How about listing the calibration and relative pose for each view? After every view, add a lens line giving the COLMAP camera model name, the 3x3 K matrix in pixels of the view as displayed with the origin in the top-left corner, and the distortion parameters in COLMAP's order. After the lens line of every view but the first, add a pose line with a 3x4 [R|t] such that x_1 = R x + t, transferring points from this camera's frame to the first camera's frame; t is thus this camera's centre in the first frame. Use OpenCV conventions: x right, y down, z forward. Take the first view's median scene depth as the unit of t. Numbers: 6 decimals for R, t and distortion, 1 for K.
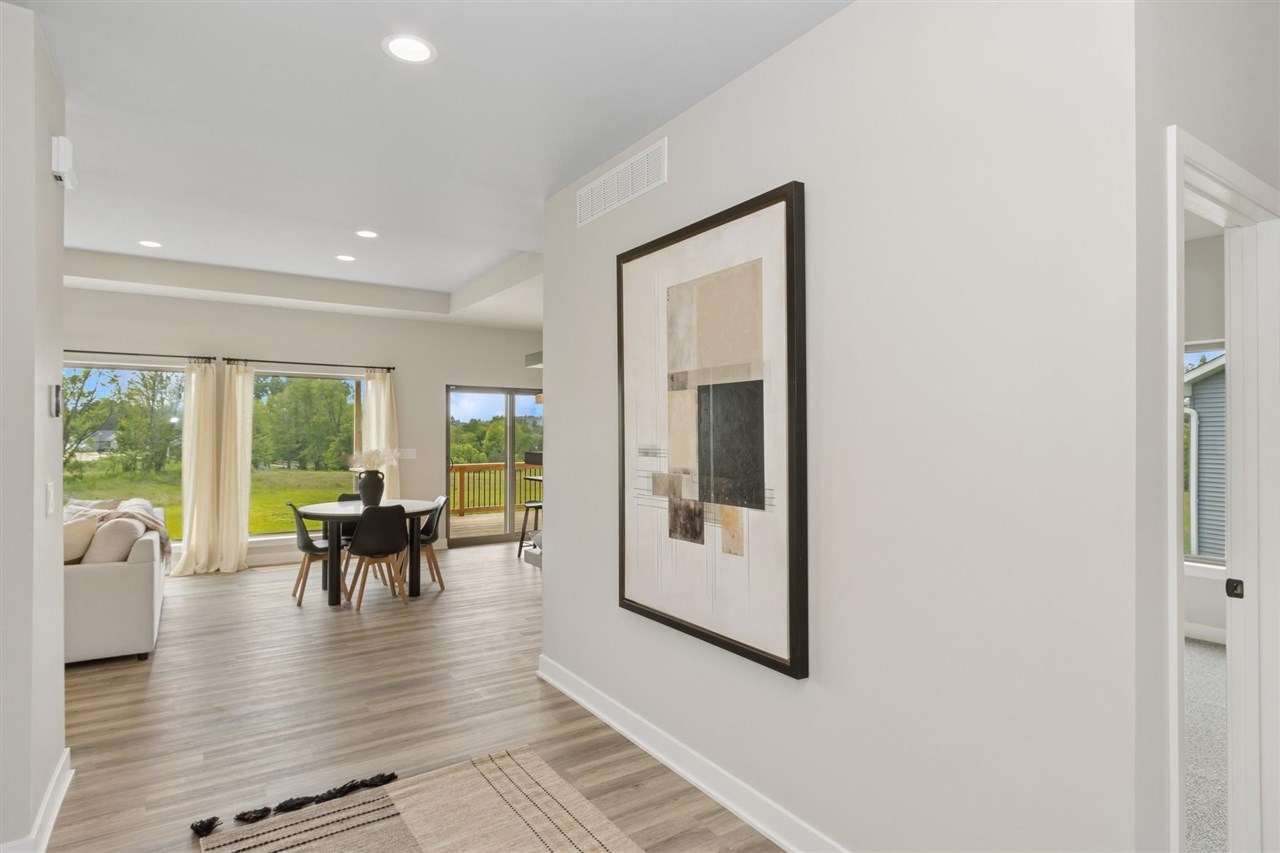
lens RADIAL K [[689.2, 0, 647.4], [0, 689.2, 425.1], [0, 0, 1]] dist [0.001864, -0.001262]
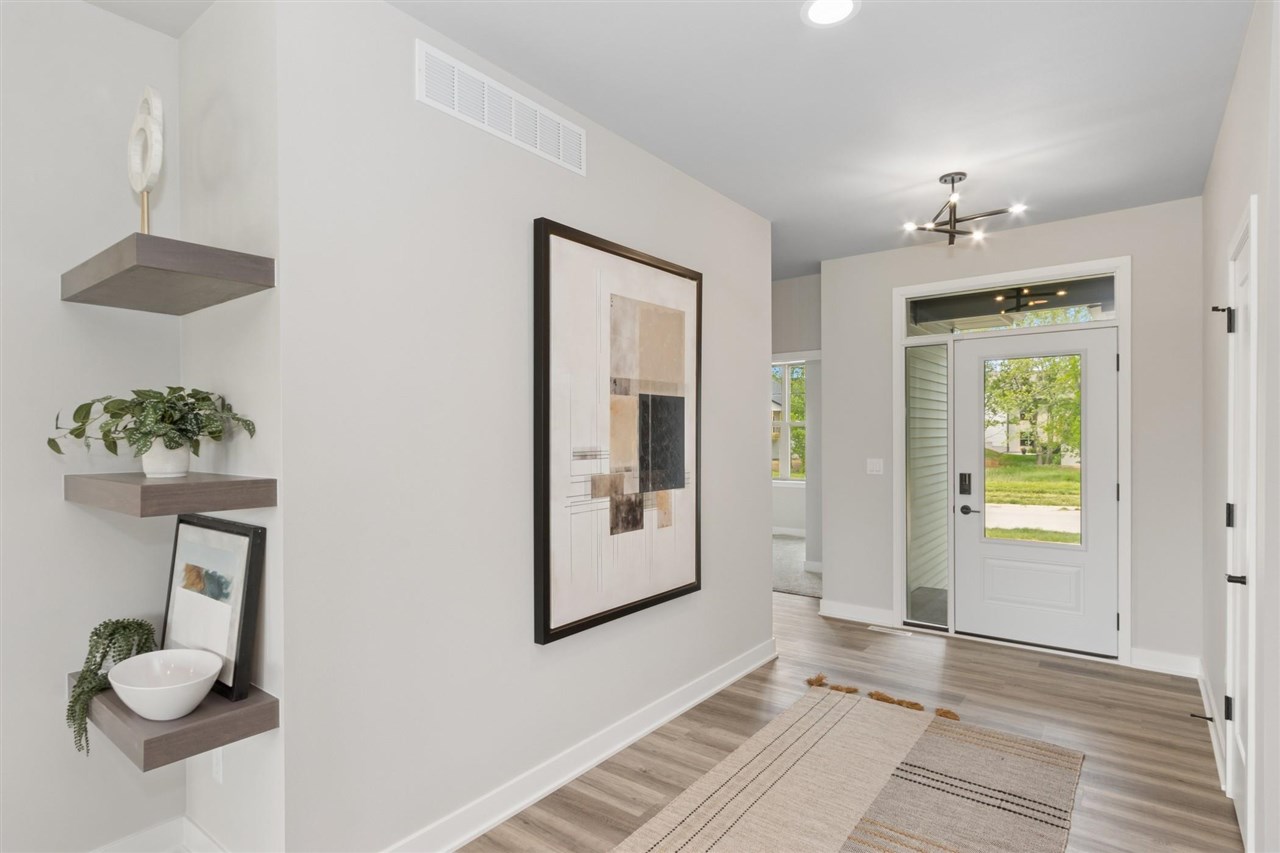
lens RADIAL K [[654.7, 0, 645.9], [0, 654.7, 434.3], [0, 0, 1]] dist [0.005412, 0.000550]
pose [[-0.329450, -0.002050, 0.944171, -0.948481], [-0.008960, 0.999959, -0.000956, 0.011861], [-0.944131, -0.008775, -0.329455, 1.321737]]
